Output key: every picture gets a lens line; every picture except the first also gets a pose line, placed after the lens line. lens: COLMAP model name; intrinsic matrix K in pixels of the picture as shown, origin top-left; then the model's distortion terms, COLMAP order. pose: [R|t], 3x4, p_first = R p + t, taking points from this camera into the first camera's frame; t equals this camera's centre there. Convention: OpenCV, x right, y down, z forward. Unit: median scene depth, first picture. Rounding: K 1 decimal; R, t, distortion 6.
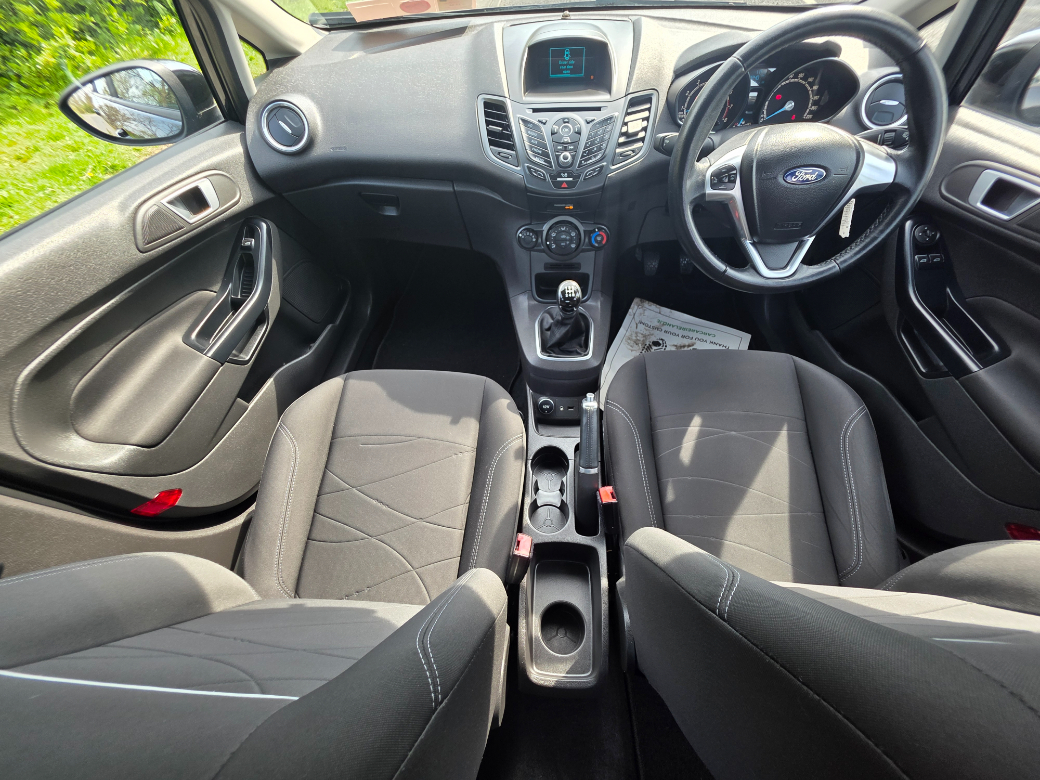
lens RADIAL K [[416.8, 0, 520.0], [0, 416.8, 390.0], [0, 0, 1]] dist [-0.001143, 0.000181]
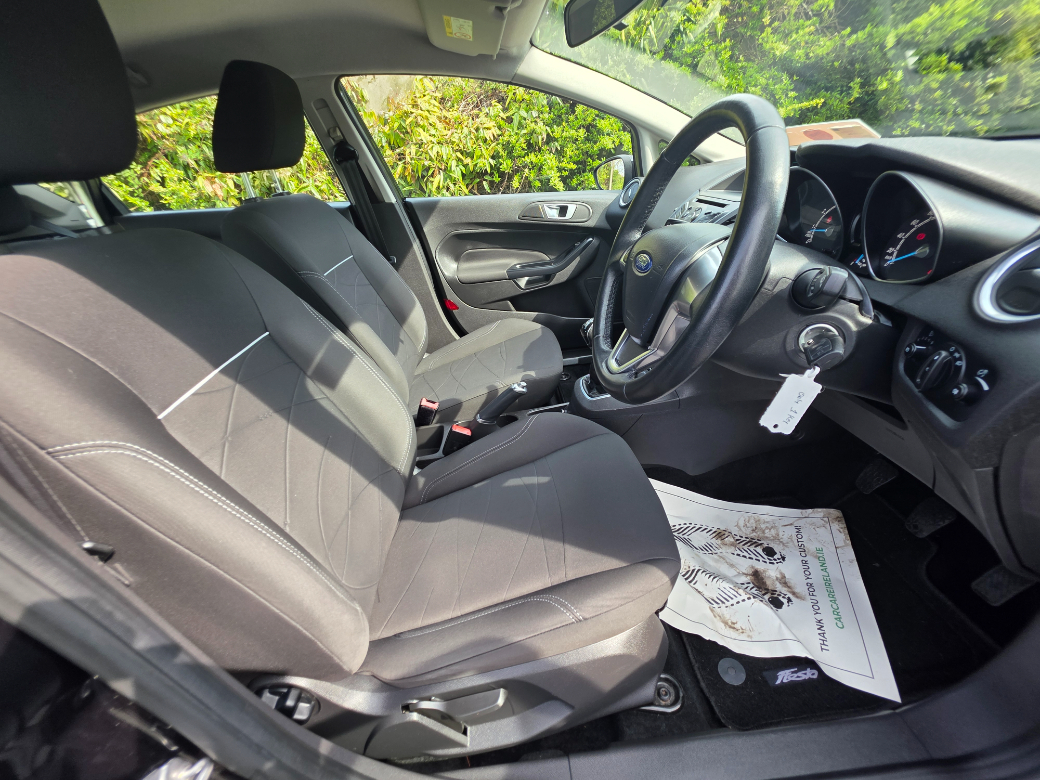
lens RADIAL K [[416.8, 0, 520.0], [0, 416.8, 390.0], [0, 0, 1]] dist [-0.001143, 0.000181]
pose [[0.113987, 0.507856, -0.853867, 0.723546], [-0.706920, 0.645348, 0.289465, -0.189672], [0.698048, 0.570621, 0.432575, 0.273312]]
